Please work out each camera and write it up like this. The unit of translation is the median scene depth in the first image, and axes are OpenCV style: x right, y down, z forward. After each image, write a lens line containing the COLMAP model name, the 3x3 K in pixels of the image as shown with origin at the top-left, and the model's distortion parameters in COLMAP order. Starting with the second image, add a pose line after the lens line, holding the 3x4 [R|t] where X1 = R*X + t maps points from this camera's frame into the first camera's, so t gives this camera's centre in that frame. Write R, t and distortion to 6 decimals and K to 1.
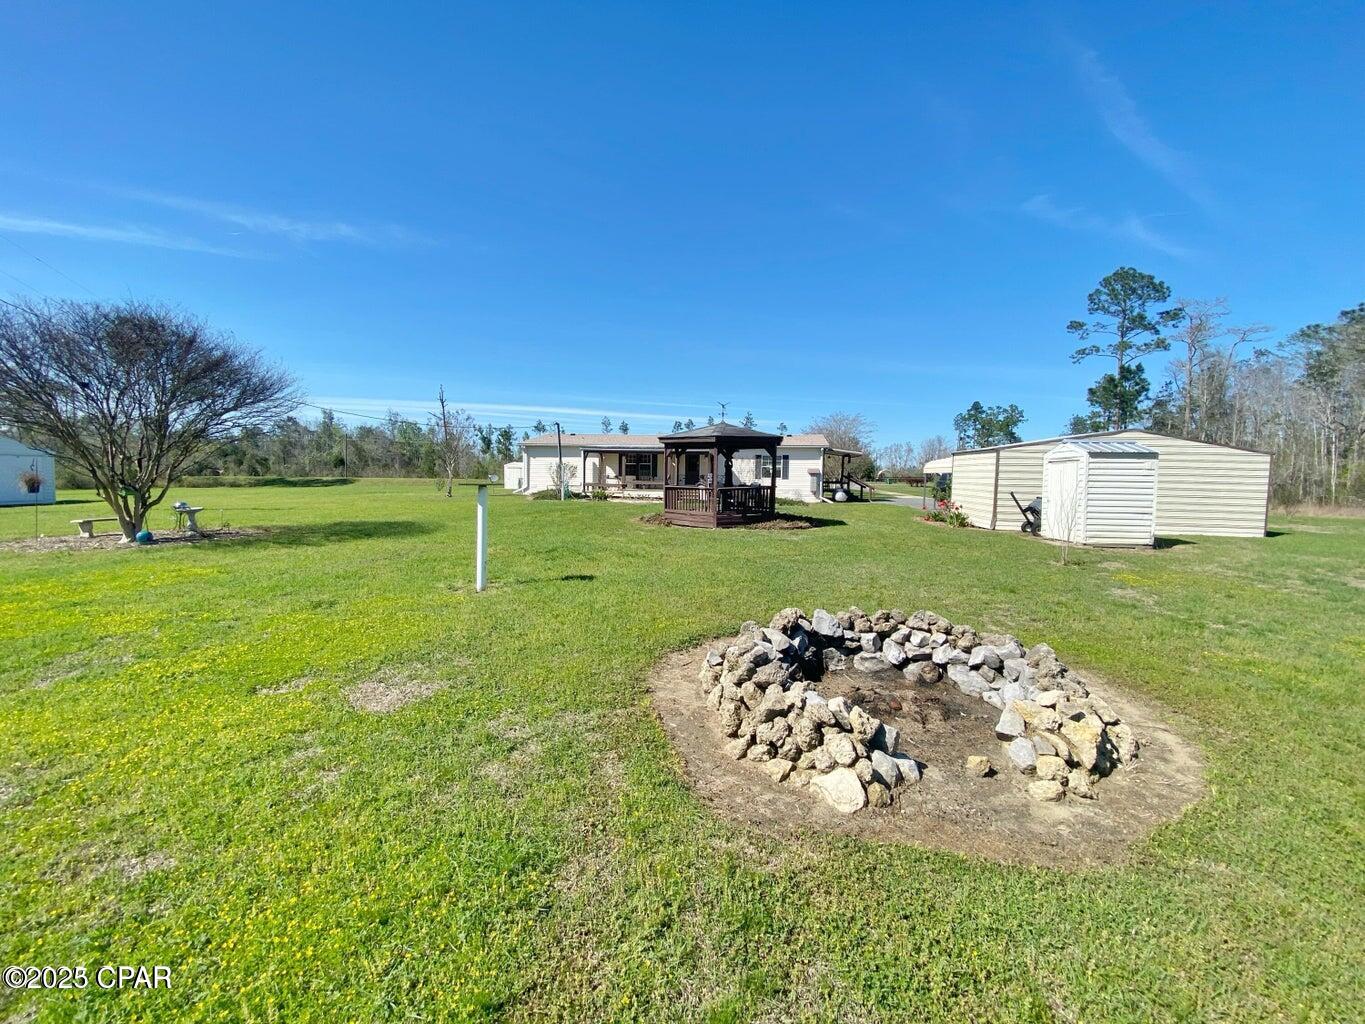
lens RADIAL K [[549.8, 0, 687.8], [0, 549.8, 502.6], [0, 0, 1]] dist [0.012898, -0.015606]
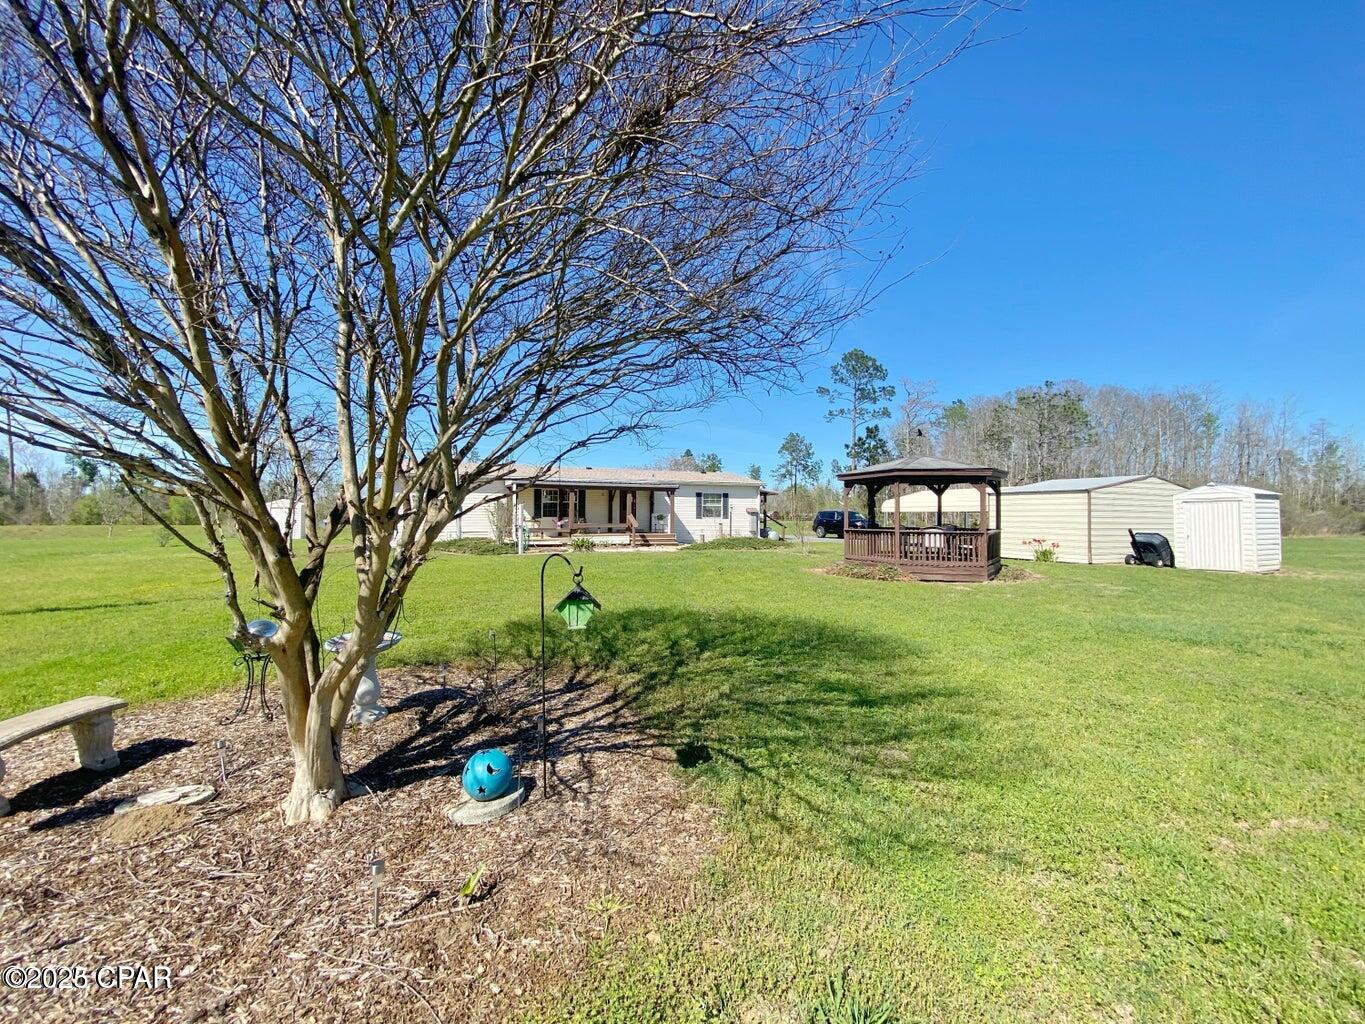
lens RADIAL K [[549.8, 0, 686.3], [0, 549.8, 518.7], [0, 0, 1]] dist [0.012898, -0.015606]
pose [[0.841341, -0.011308, 0.540387, -0.365449], [0.033905, 0.998916, -0.031884, -0.015832], [-0.539441, 0.045147, 0.840812, 0.253281]]
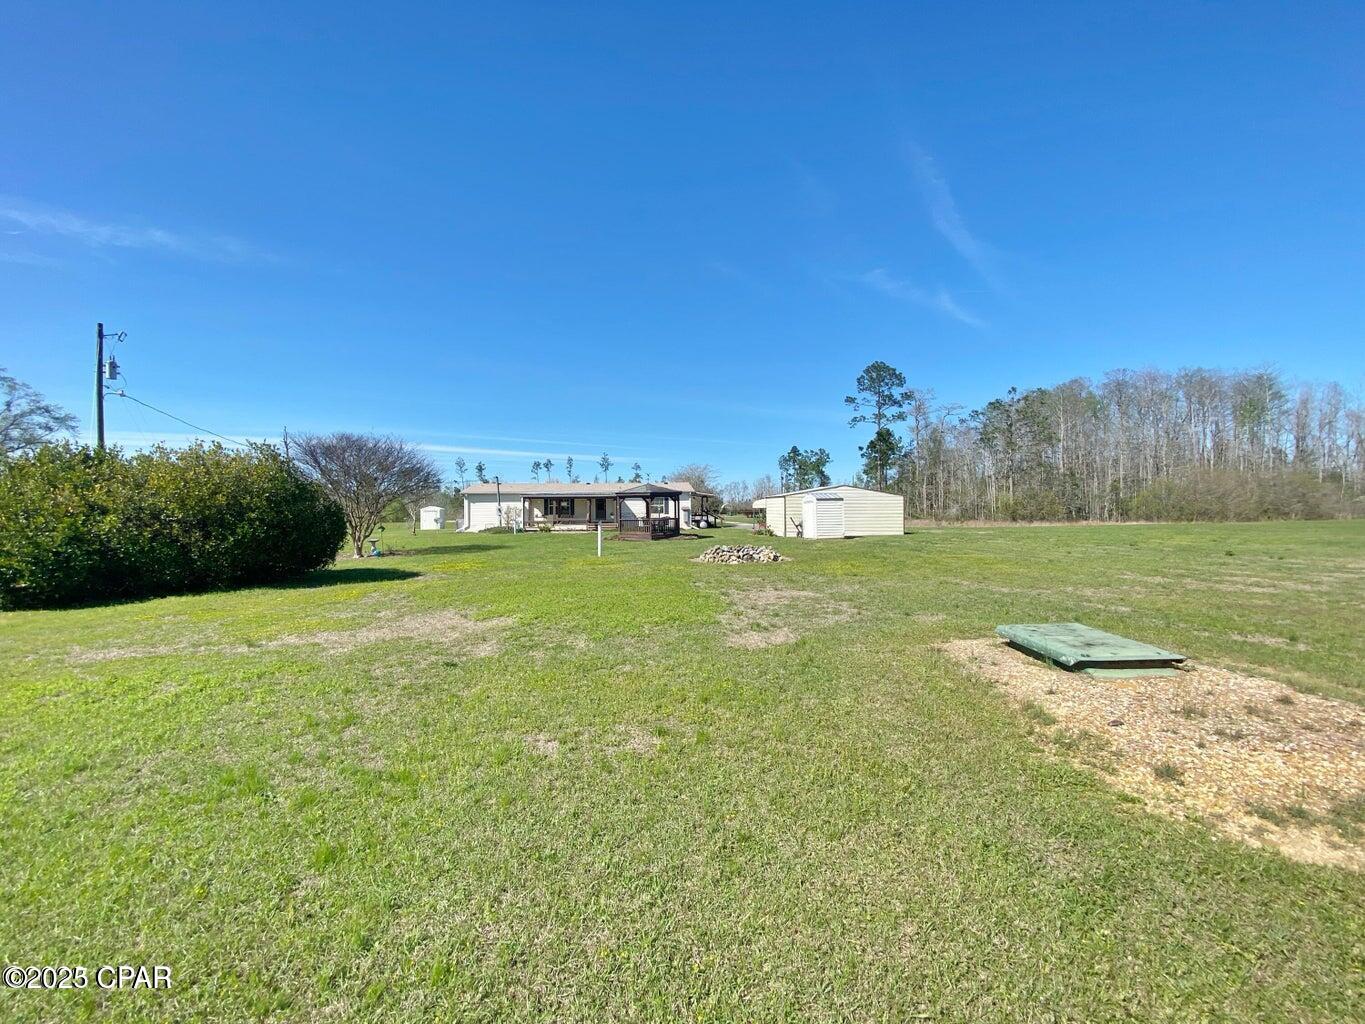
lens RADIAL K [[549.8, 0, 676.2], [0, 549.8, 517.7], [0, 0, 1]] dist [0.012898, -0.015606]
pose [[0.967187, -0.030155, 0.252271, -0.157506], [0.039712, 0.998670, -0.032875, 0.015297], [-0.250944, 0.041815, 0.967098, -0.400922]]
